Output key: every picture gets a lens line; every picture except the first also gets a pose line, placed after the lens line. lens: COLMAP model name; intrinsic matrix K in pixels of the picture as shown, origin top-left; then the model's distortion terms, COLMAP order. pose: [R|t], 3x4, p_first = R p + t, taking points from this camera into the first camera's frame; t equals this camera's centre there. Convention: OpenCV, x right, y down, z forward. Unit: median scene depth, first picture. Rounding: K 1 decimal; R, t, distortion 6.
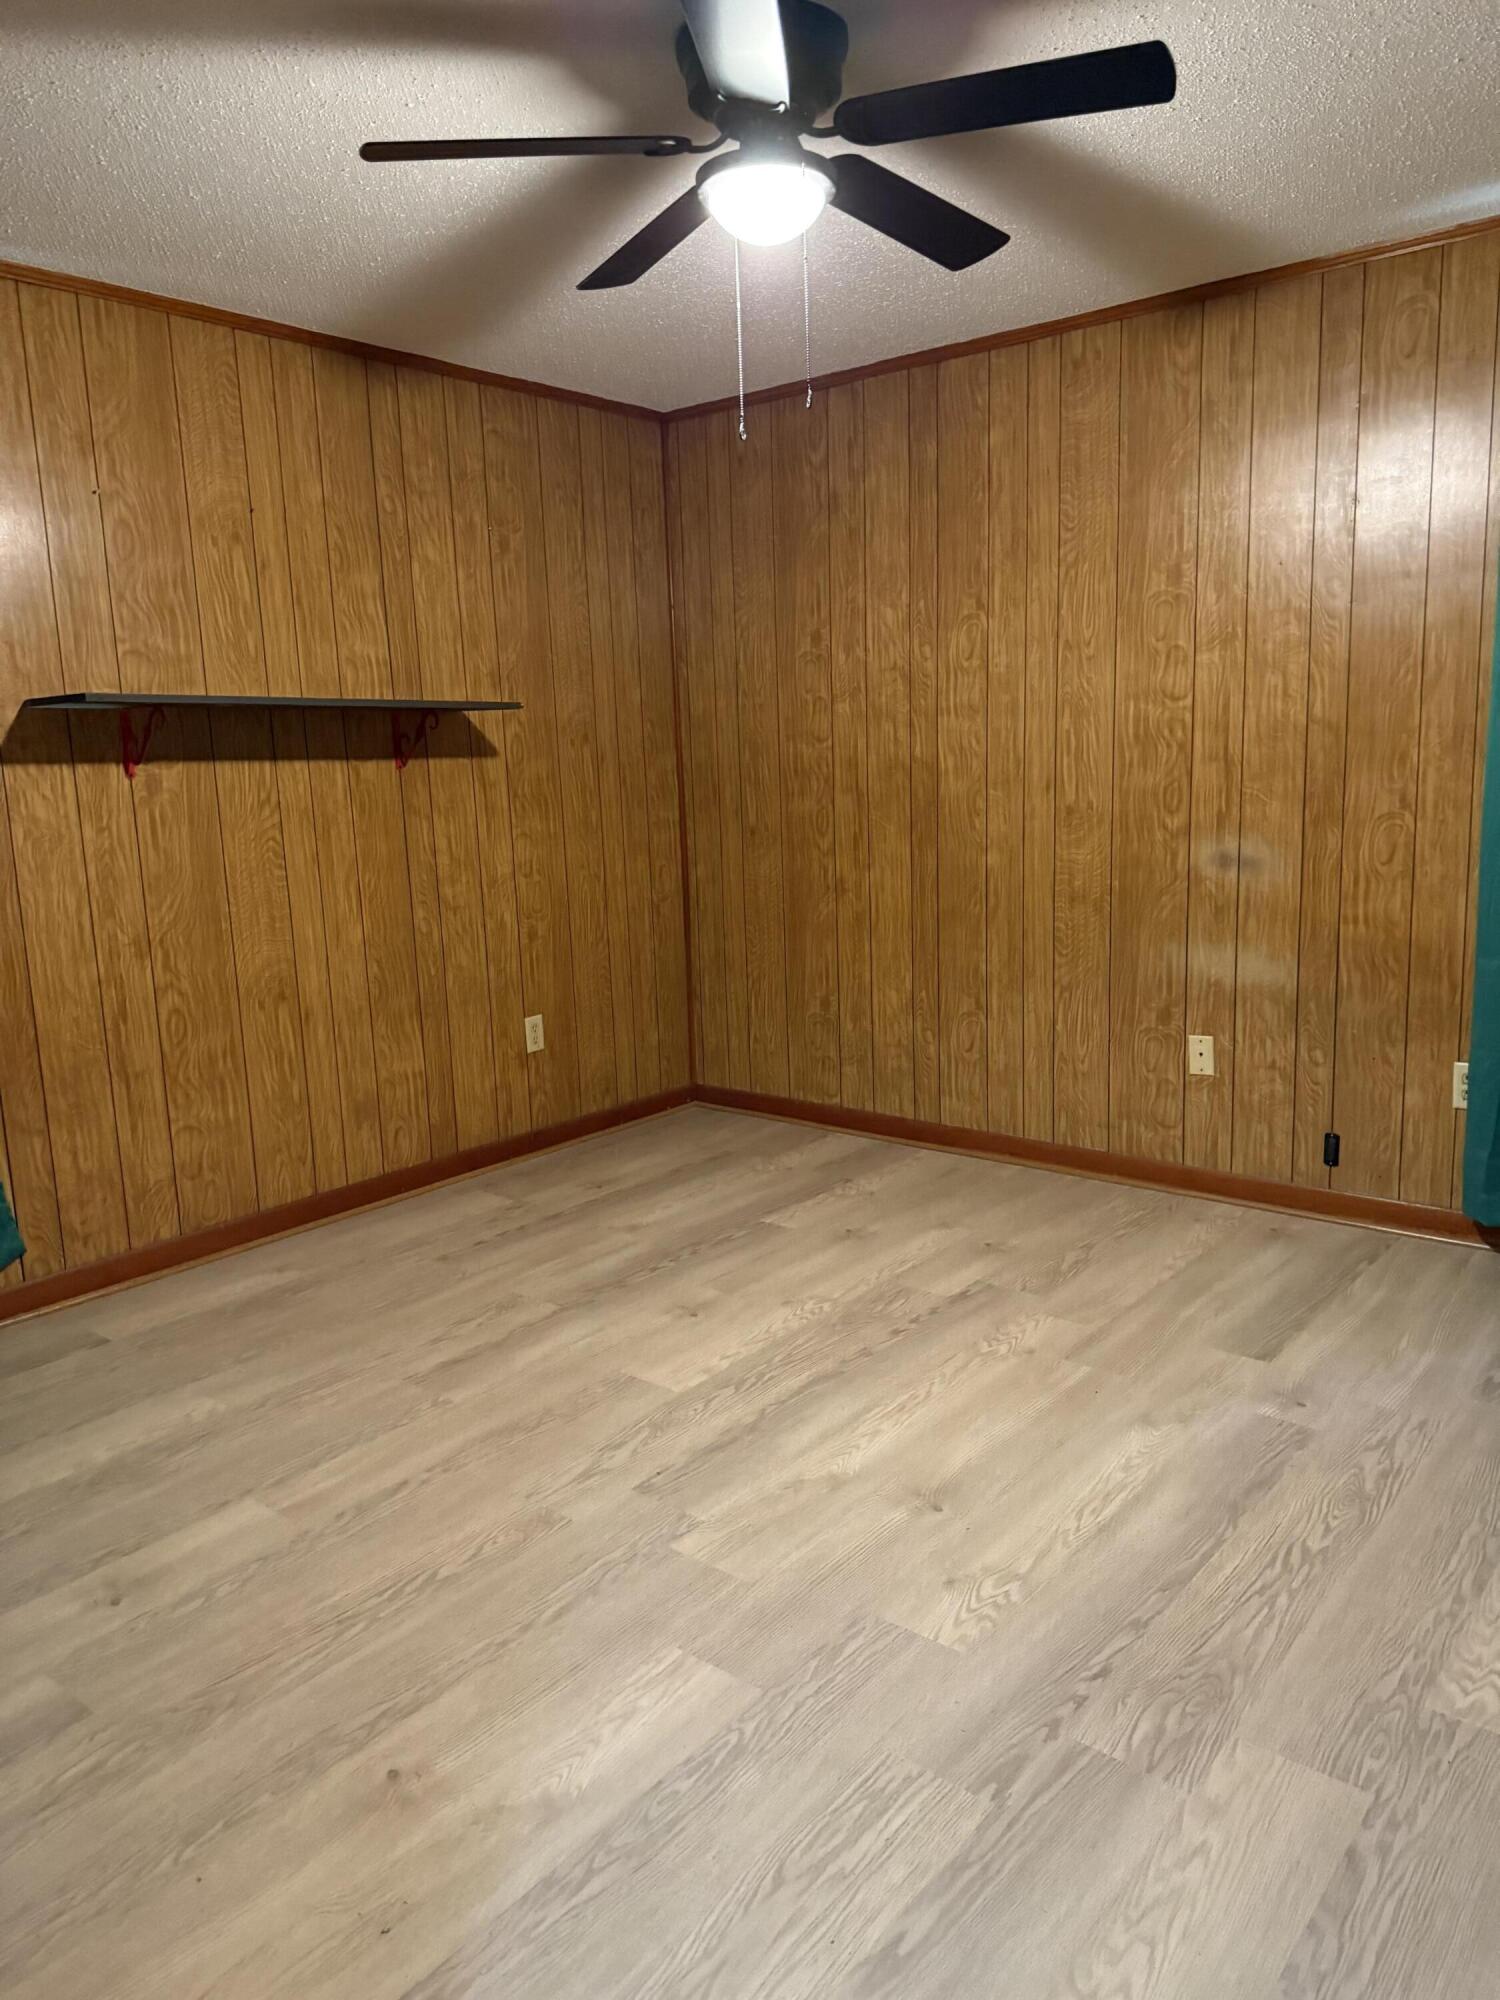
lens RADIAL K [[1399.9, 0, 770.3], [0, 1399.9, 1012.9], [0, 0, 1]] dist [0.005847, -0.023245]
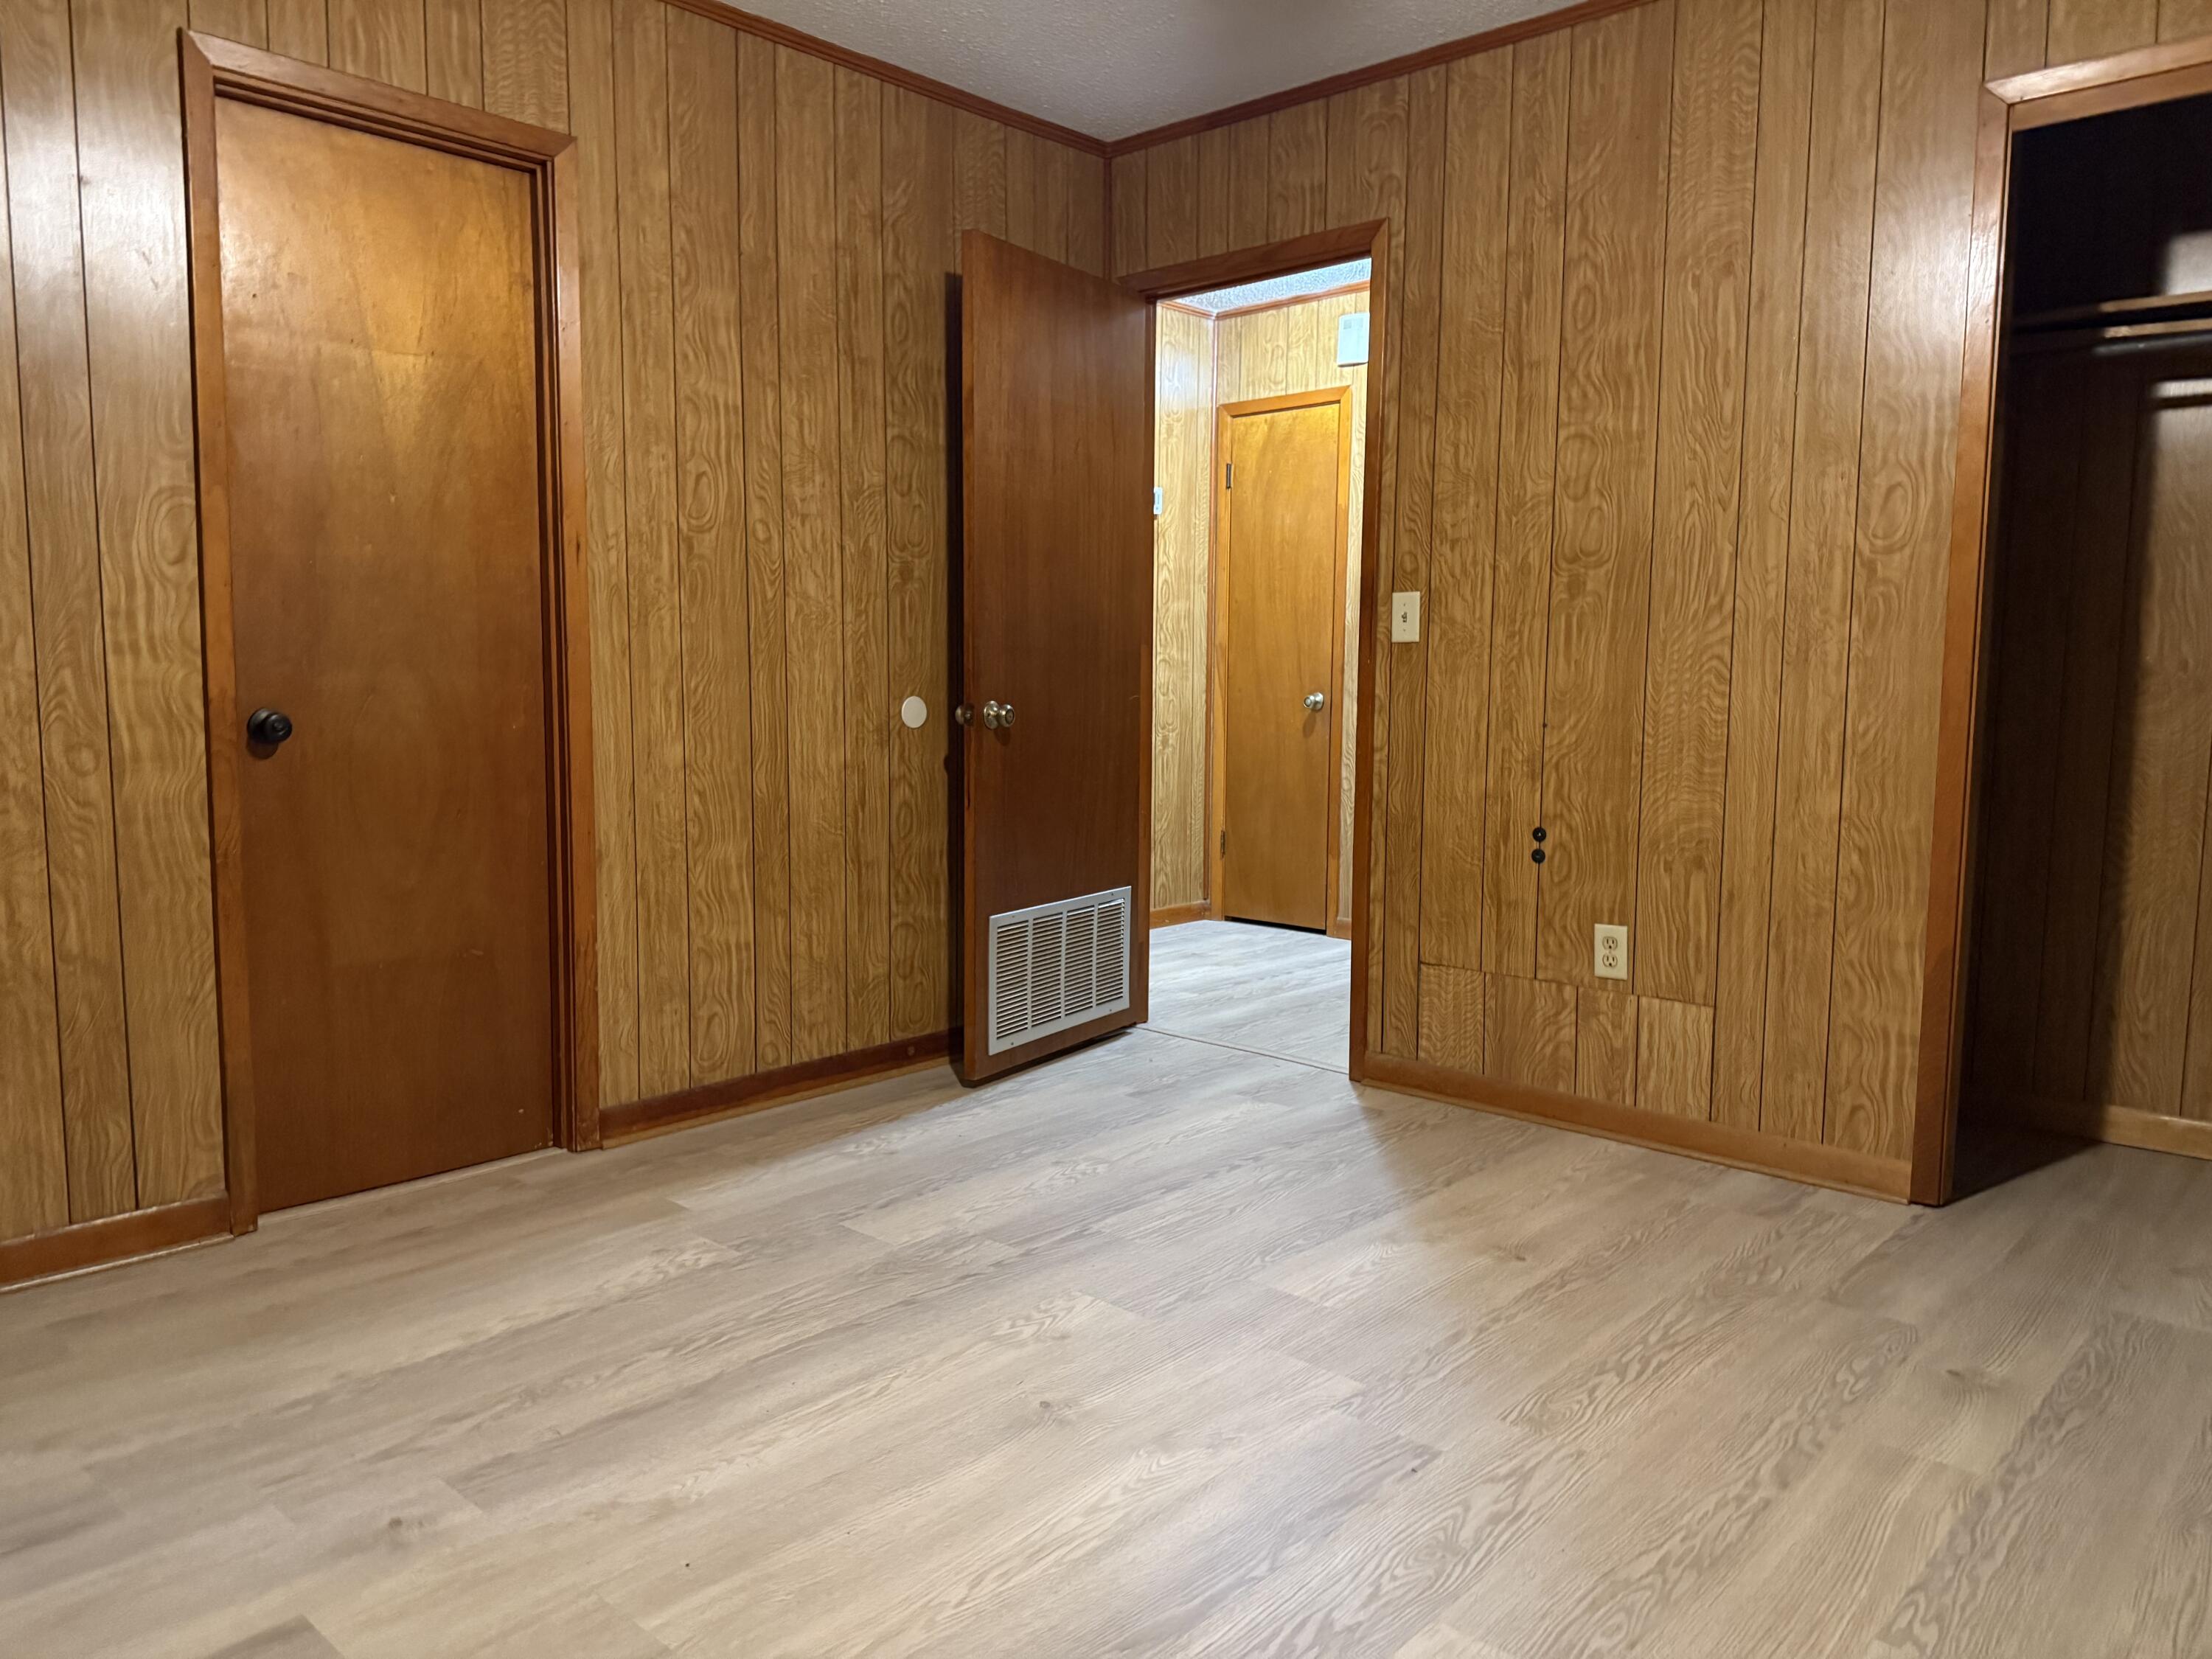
lens RADIAL K [[1569.6, 0, 1112.6], [0, 1569.6, 823.0], [0, 0, 1]] dist [0.066292, -0.090493]
pose [[-0.997874, 0.024997, 0.060182, 0.015752], [0.040467, 0.961558, 0.271603, -0.215856], [-0.051079, 0.273461, -0.960526, 1.753287]]
